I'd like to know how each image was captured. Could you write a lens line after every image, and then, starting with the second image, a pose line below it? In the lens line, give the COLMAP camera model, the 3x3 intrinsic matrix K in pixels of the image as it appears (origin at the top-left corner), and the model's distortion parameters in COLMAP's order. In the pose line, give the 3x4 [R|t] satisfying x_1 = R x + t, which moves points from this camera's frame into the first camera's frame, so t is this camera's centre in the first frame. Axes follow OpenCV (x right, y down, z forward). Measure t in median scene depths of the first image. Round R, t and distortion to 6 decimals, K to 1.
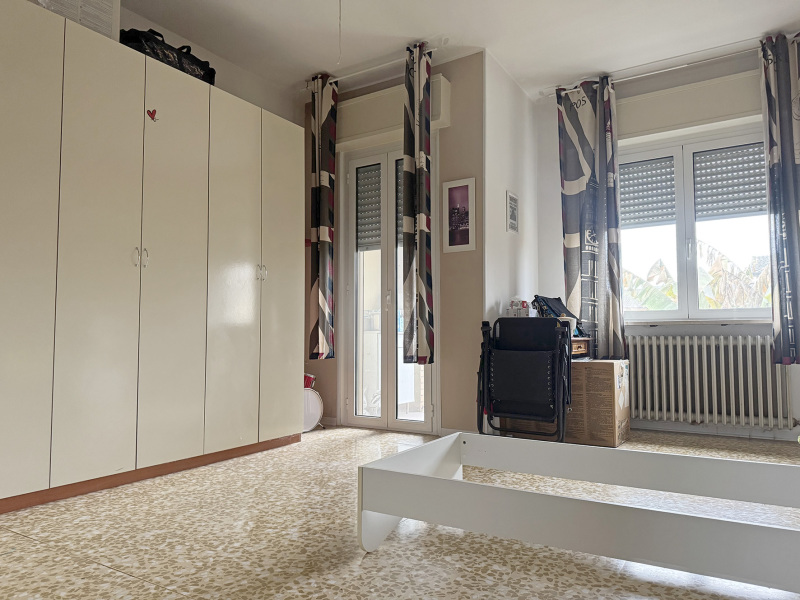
lens RADIAL K [[559.1, 0, 403.7], [0, 559.1, 297.5], [0, 0, 1]] dist [0.068470, -0.076318]
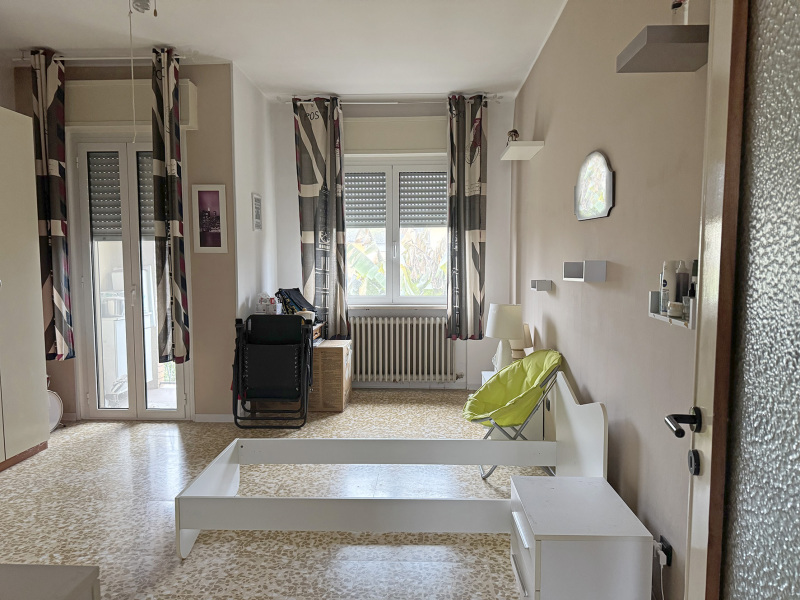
lens RADIAL K [[559.1, 0, 402.1], [0, 559.1, 295.4], [0, 0, 1]] dist [0.068470, -0.076318]
pose [[0.873790, -0.033164, 0.485172, -0.107878], [-0.029721, 0.992165, 0.121348, -0.143574], [-0.485395, -0.120453, 0.865958, -0.129138]]
